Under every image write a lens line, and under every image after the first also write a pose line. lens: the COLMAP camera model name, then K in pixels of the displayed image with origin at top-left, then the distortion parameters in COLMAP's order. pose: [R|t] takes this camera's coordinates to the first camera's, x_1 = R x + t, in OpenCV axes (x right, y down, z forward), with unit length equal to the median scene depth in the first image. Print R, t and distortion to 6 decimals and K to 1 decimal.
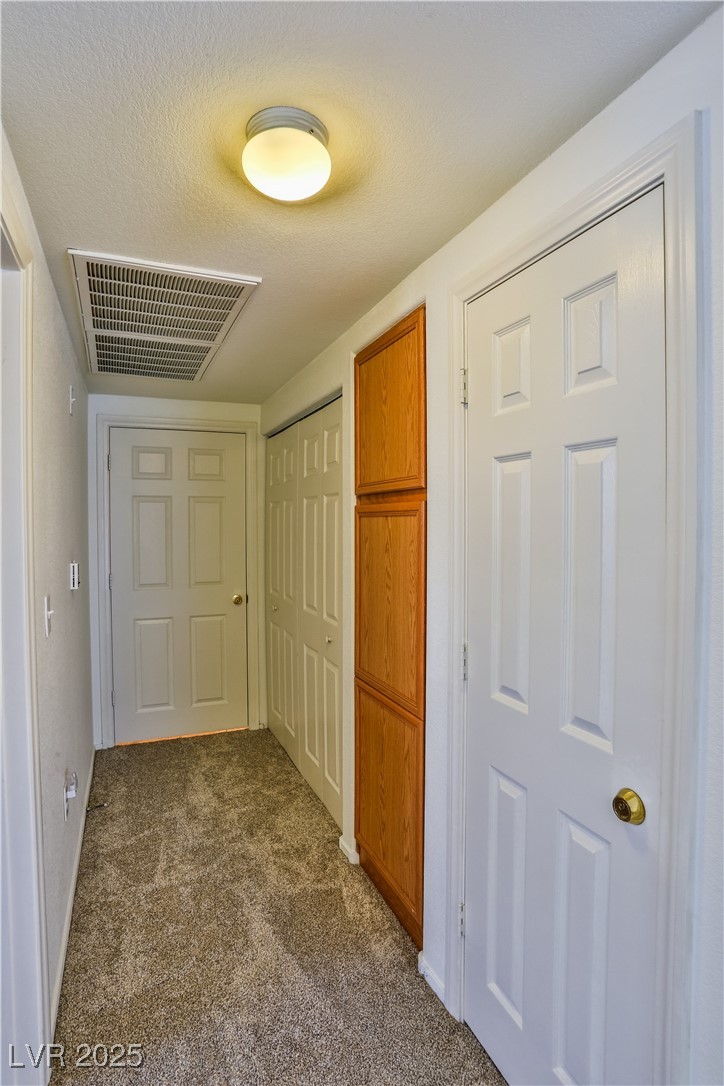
lens RADIAL K [[571.4, 0, 361.0], [0, 571.4, 539.4], [0, 0, 1]] dist [0.002351, 0.004391]
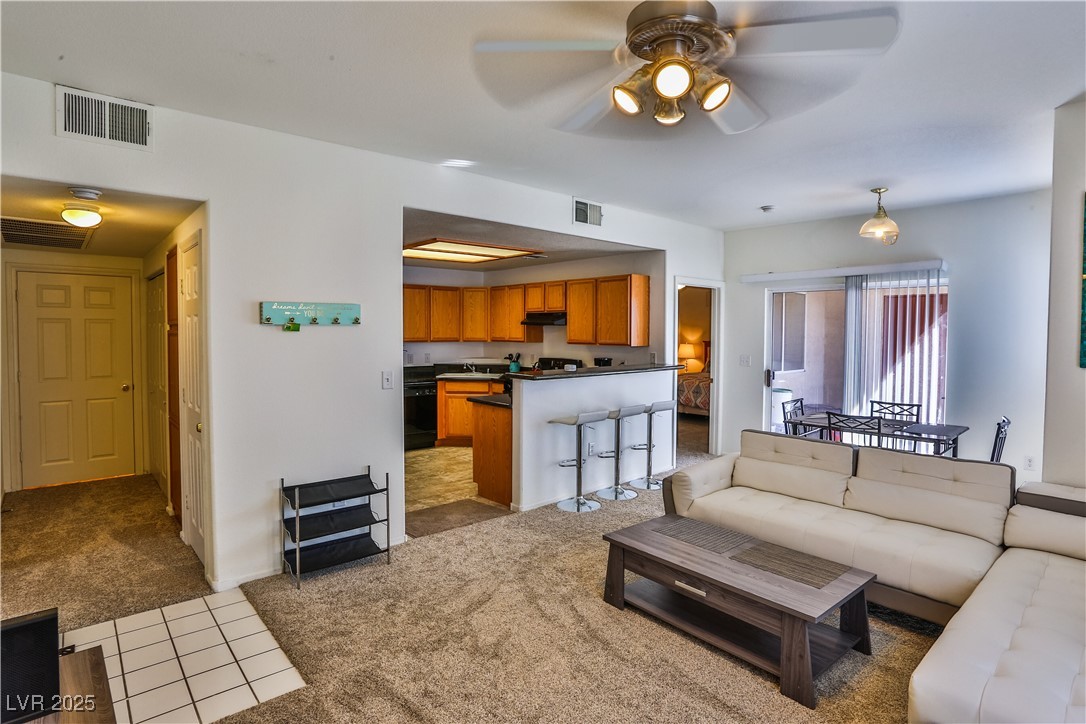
lens RADIAL K [[571.4, 0, 555.1], [0, 571.4, 349.8], [0, 0, 1]] dist [0.002351, 0.004391]
pose [[0.949121, 0.002298, 0.314904, 0.396646], [-0.004067, 0.999979, 0.004961, -0.007110], [-0.314887, -0.005990, 0.949110, -0.816036]]
